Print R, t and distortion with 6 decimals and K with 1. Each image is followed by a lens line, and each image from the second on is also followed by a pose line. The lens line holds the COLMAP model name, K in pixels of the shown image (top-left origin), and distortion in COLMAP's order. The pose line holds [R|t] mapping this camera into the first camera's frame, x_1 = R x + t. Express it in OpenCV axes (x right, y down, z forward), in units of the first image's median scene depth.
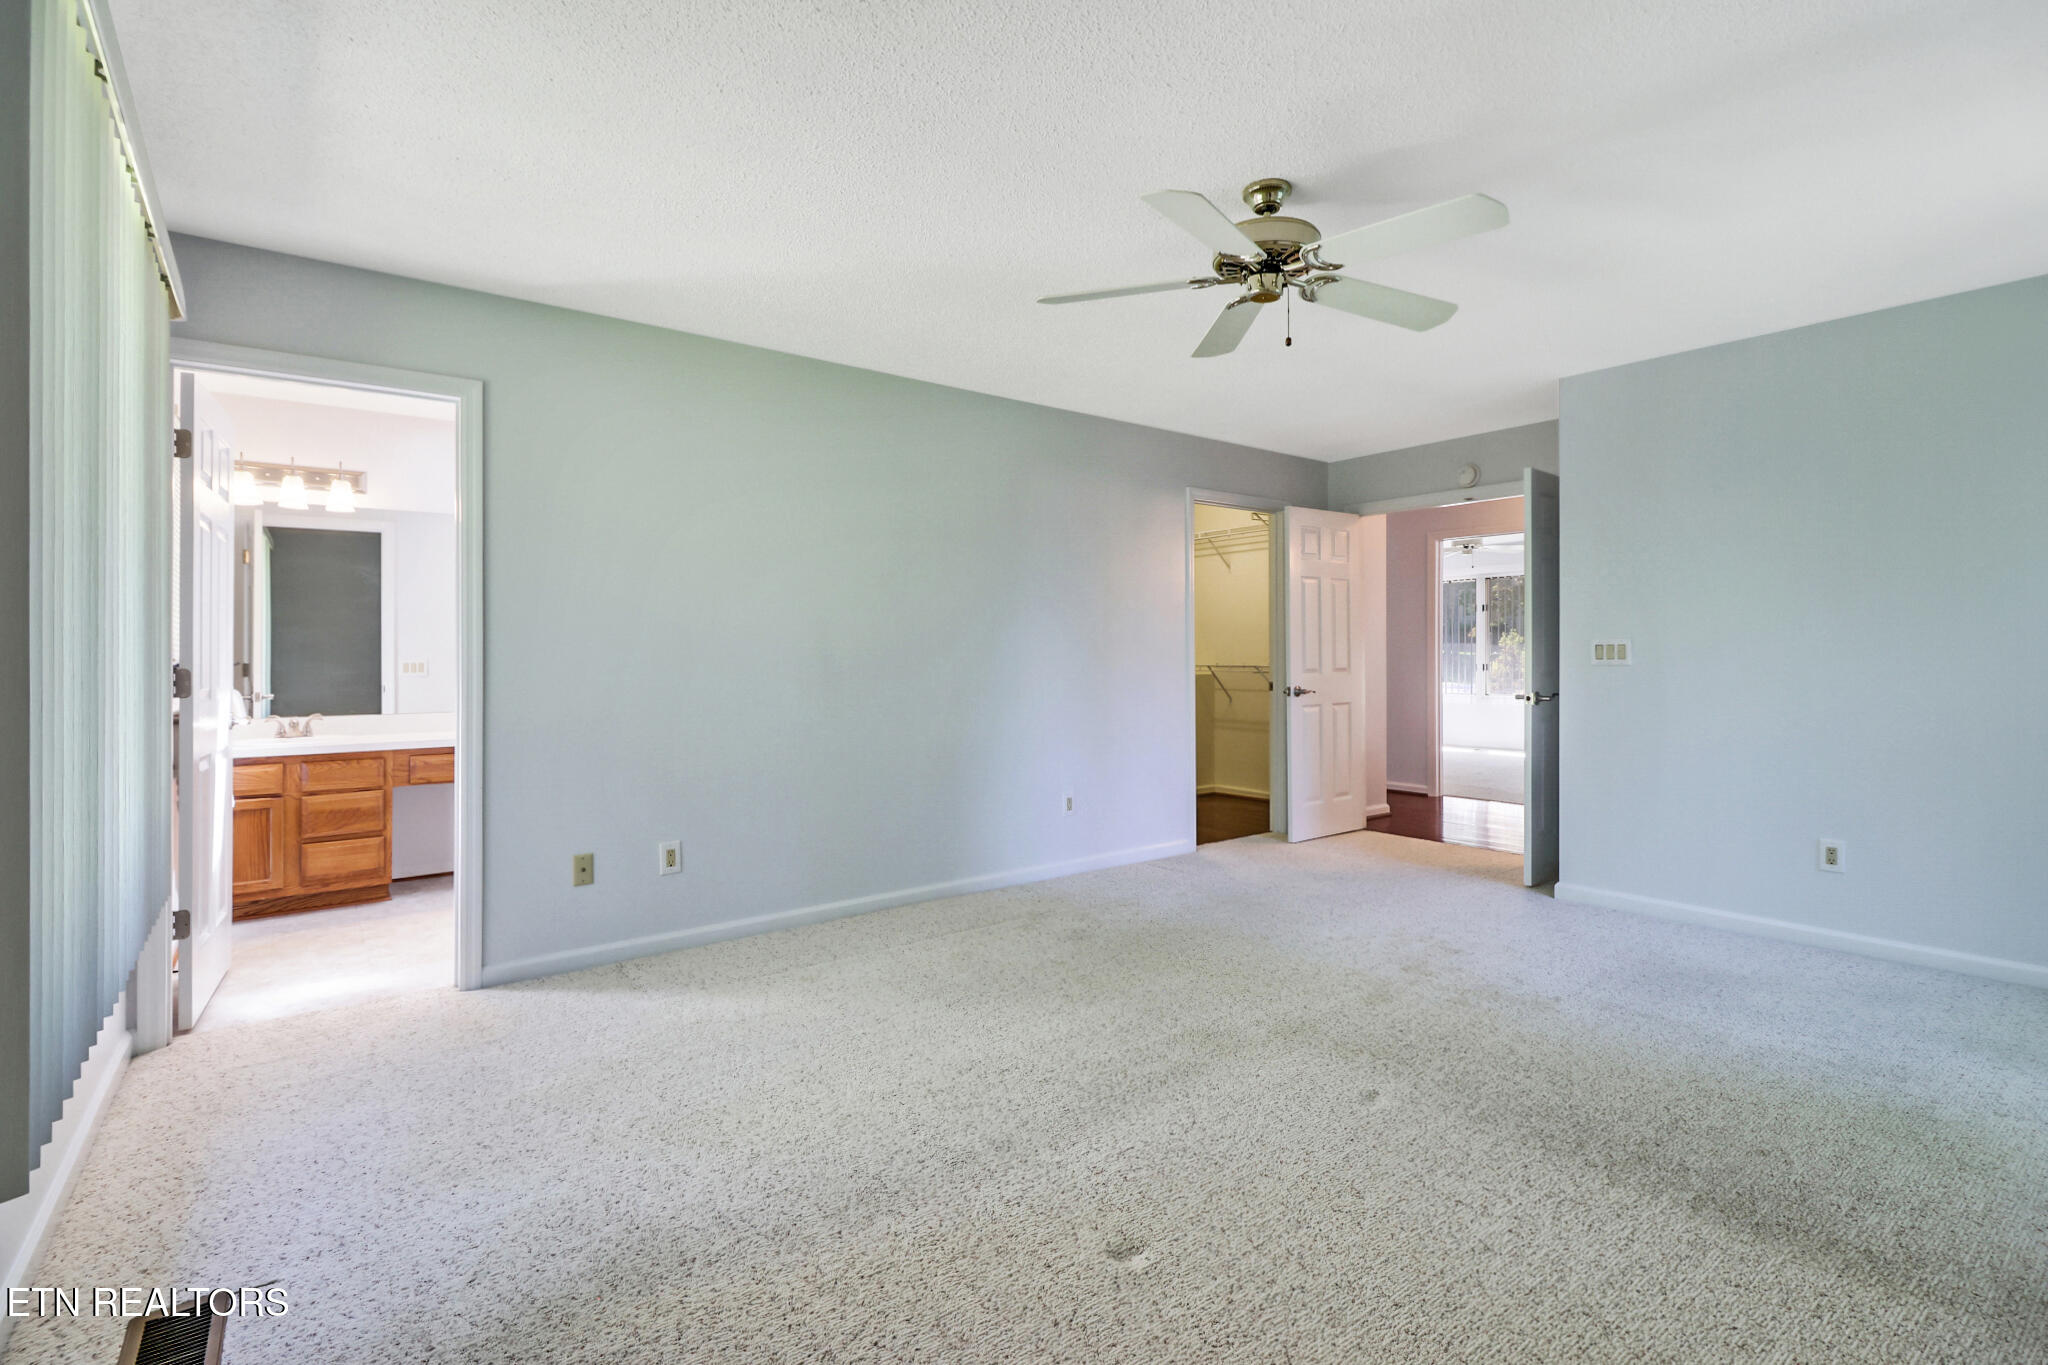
lens RADIAL K [[943.6, 0, 1027.6], [0, 943.6, 651.3], [0, 0, 1]] dist [-0.001702, -0.009131]
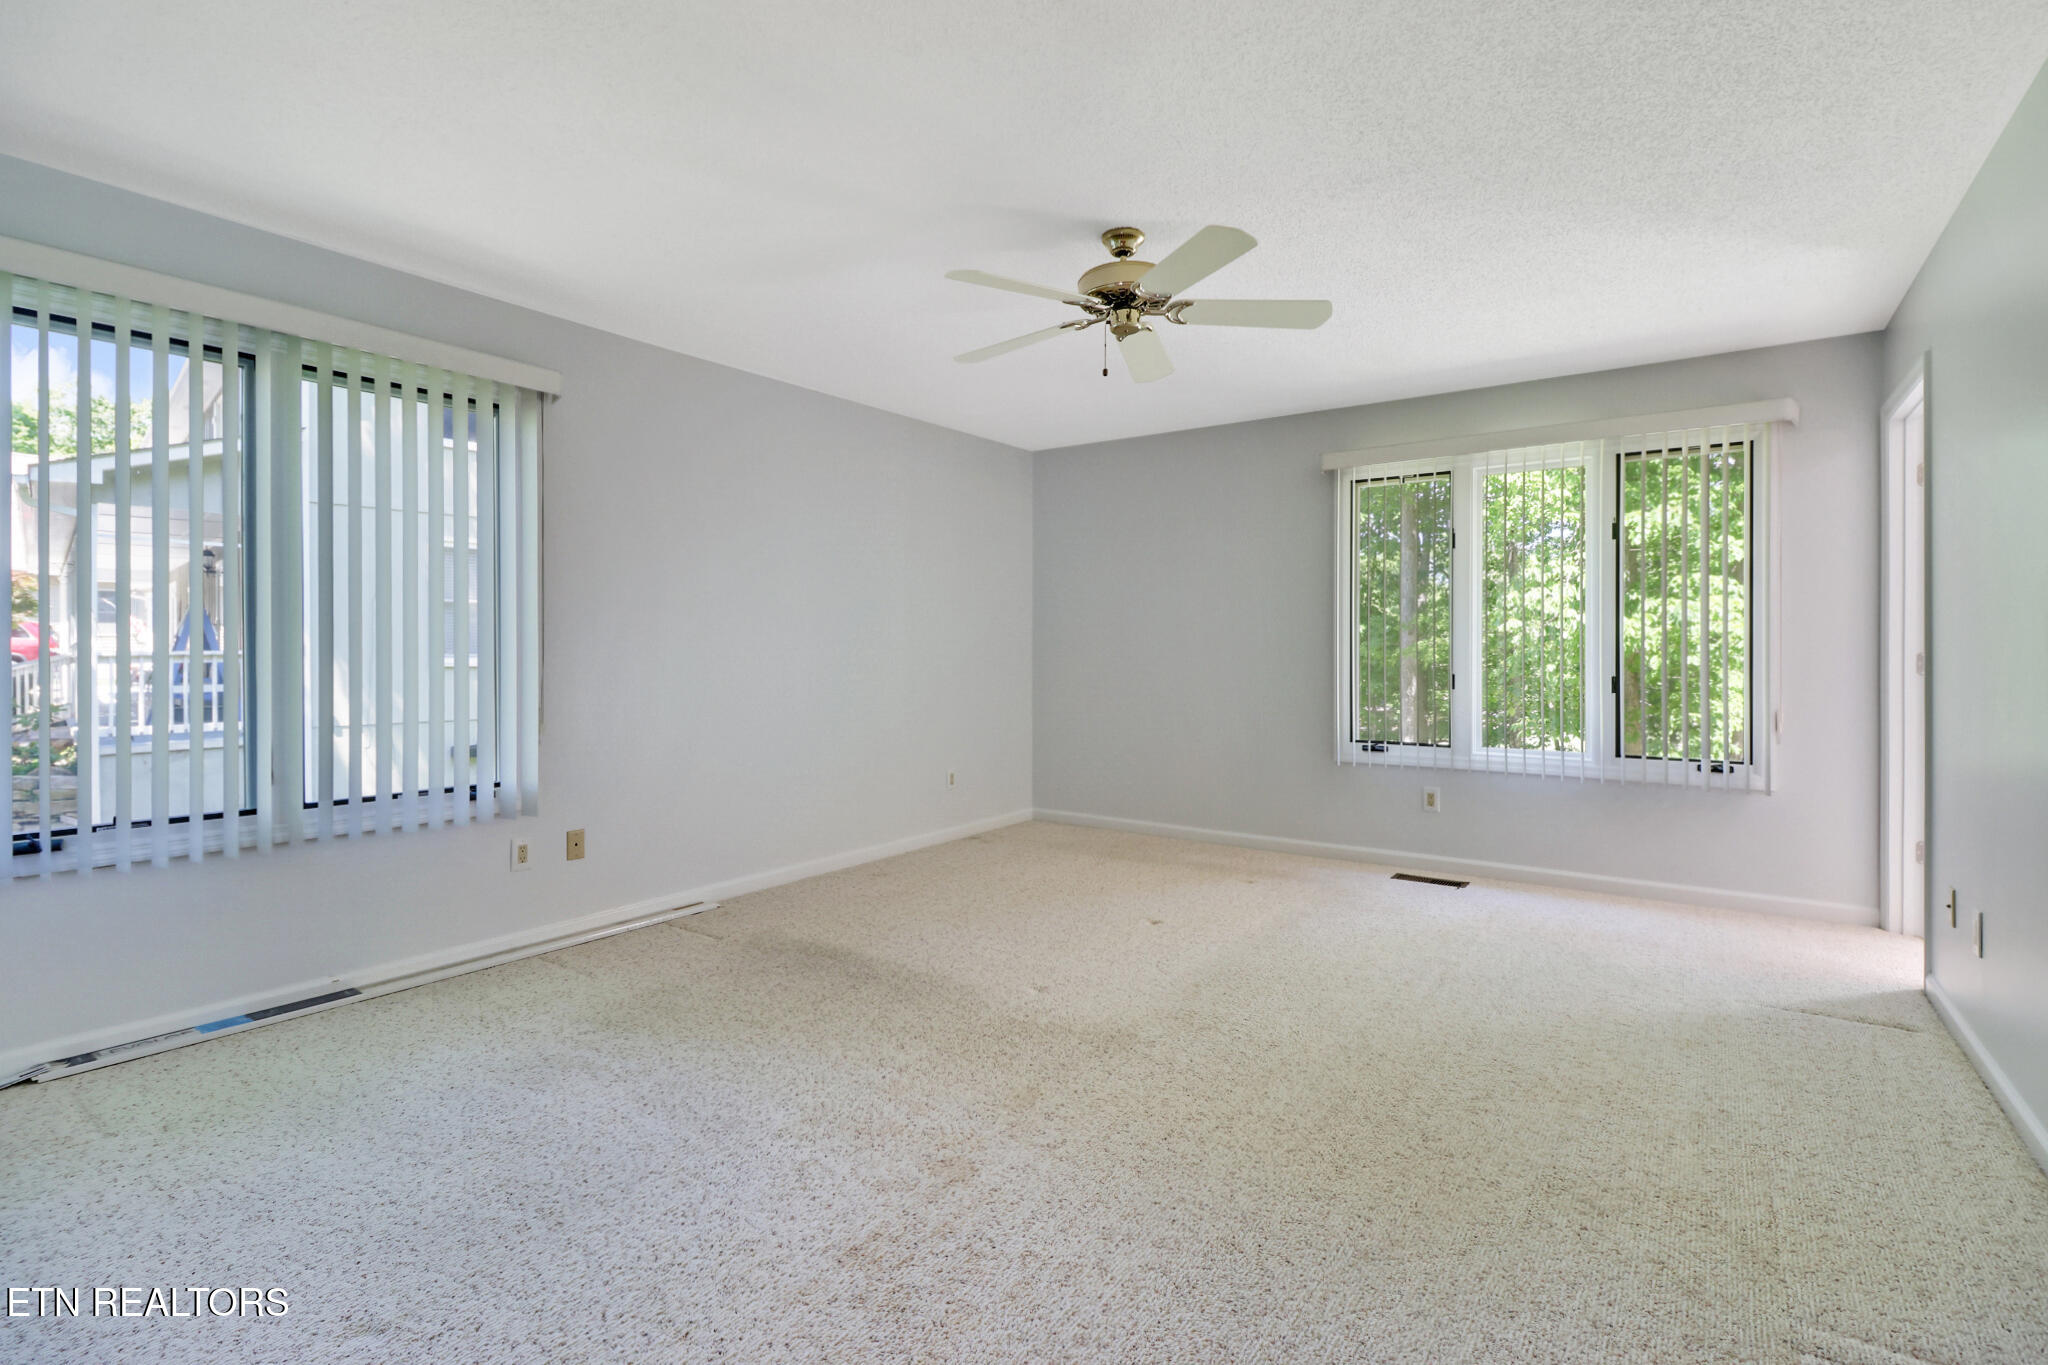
lens RADIAL K [[943.6, 0, 1027.6], [0, 943.6, 651.3], [0, 0, 1]] dist [-0.001702, -0.009131]
pose [[-0.953988, 0.002507, -0.299836, 0.668277], [0.003609, 0.999989, -0.003122, 0.012889], [0.299824, -0.004061, -0.953986, 1.937925]]
